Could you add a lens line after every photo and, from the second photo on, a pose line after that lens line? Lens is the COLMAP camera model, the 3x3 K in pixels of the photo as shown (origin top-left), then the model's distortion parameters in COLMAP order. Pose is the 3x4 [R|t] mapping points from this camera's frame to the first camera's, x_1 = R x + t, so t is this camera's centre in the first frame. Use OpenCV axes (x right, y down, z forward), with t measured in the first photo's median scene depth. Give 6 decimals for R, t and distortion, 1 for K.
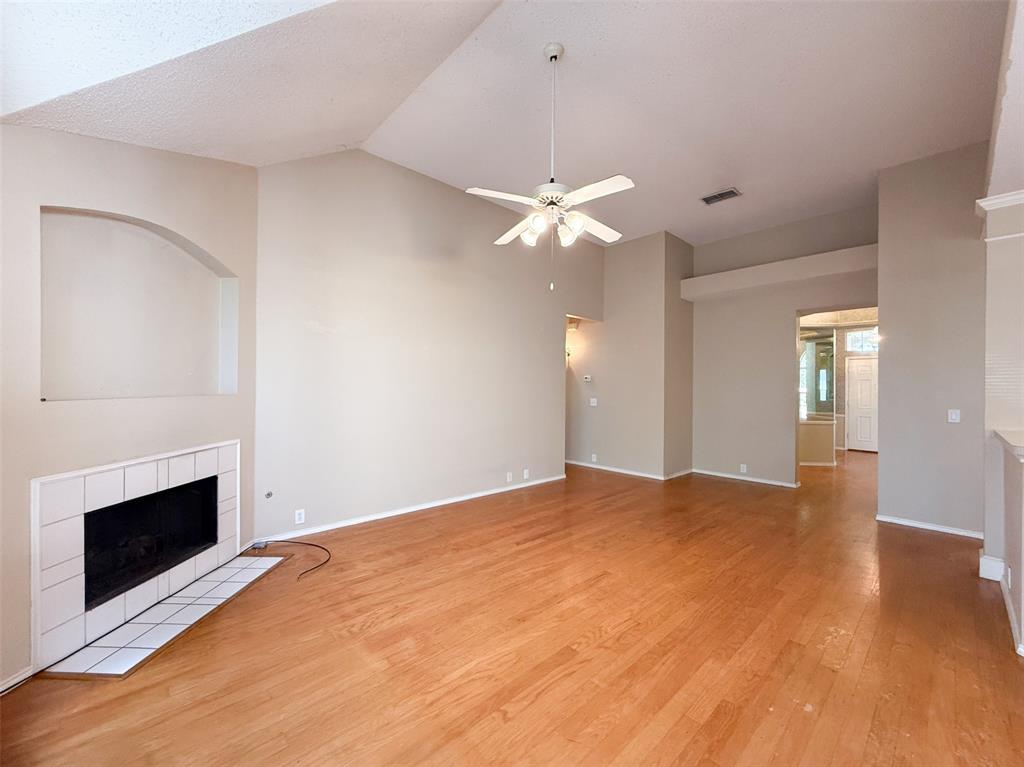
lens RADIAL K [[415.9, 0, 509.2], [0, 415.9, 382.4], [0, 0, 1]] dist [0.002057, -0.001140]
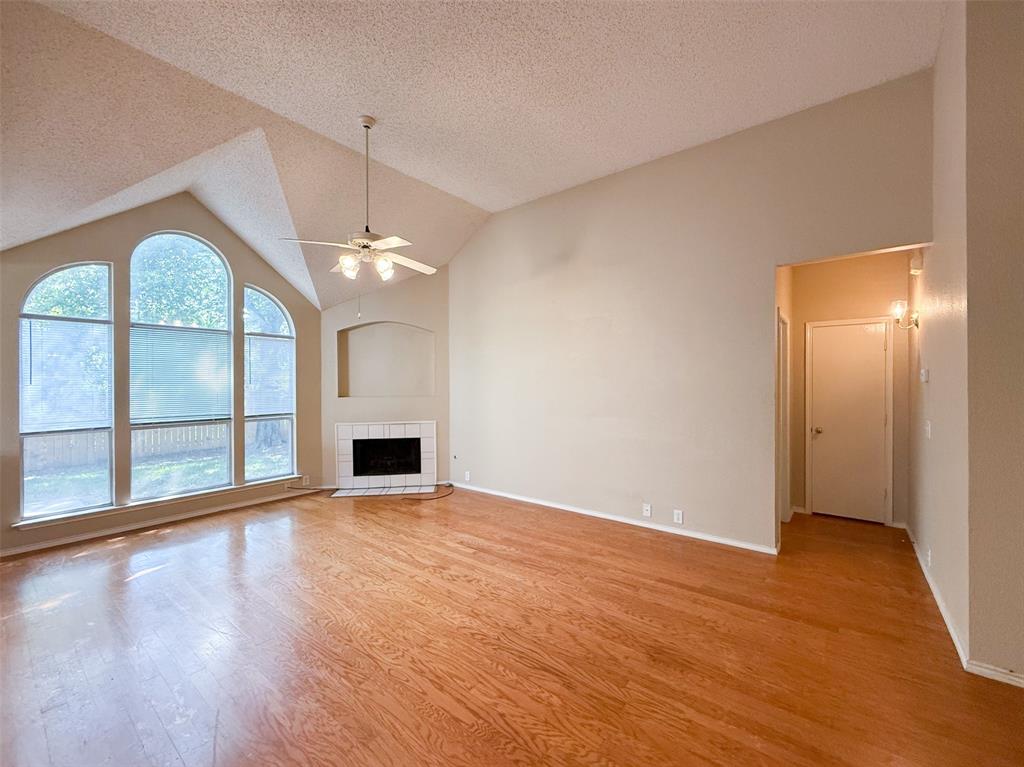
lens RADIAL K [[415.9, 0, 531.2], [0, 415.9, 382.7], [0, 0, 1]] dist [0.002057, -0.001140]
pose [[0.179853, -0.007922, -0.983662, 1.217102], [0.013848, 0.999889, -0.005520, -0.015302], [0.983596, -0.012629, 0.179943, 1.091217]]
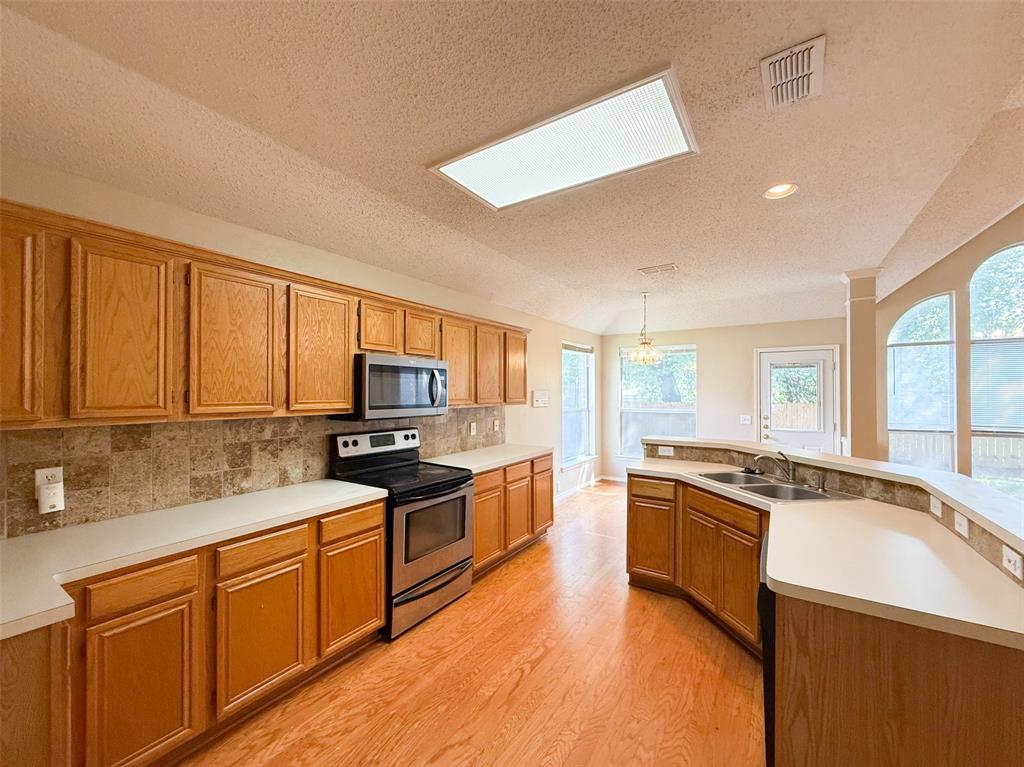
lens RADIAL K [[415.9, 0, 507.9], [0, 415.9, 390.4], [0, 0, 1]] dist [0.002057, -0.001140]
pose [[-0.970595, -0.008035, -0.240585, 1.647027], [-0.005282, 0.999913, -0.012086, -0.024612], [0.240661, -0.010460, -0.970553, 1.124272]]
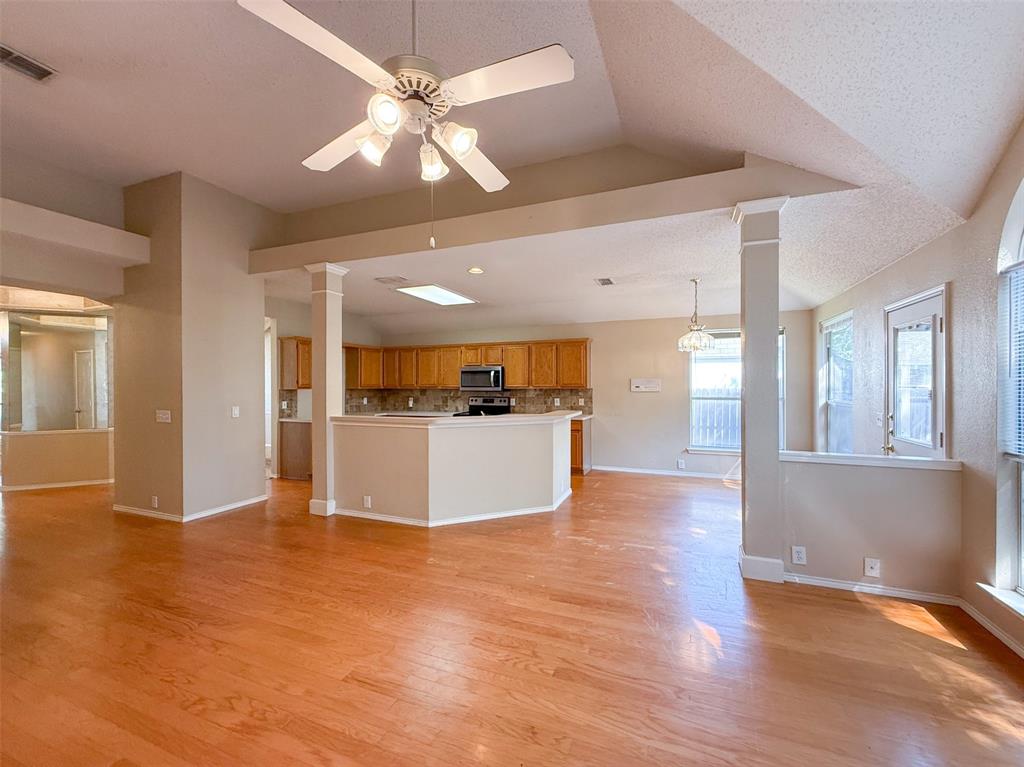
lens RADIAL K [[415.9, 0, 510.7], [0, 415.9, 384.7], [0, 0, 1]] dist [0.002057, -0.001140]
pose [[-0.429558, 0.001074, 0.903039, -0.423850], [-0.009098, 0.999943, -0.005517, 0.004694], [-0.902994, -0.010586, -0.429524, 0.984520]]
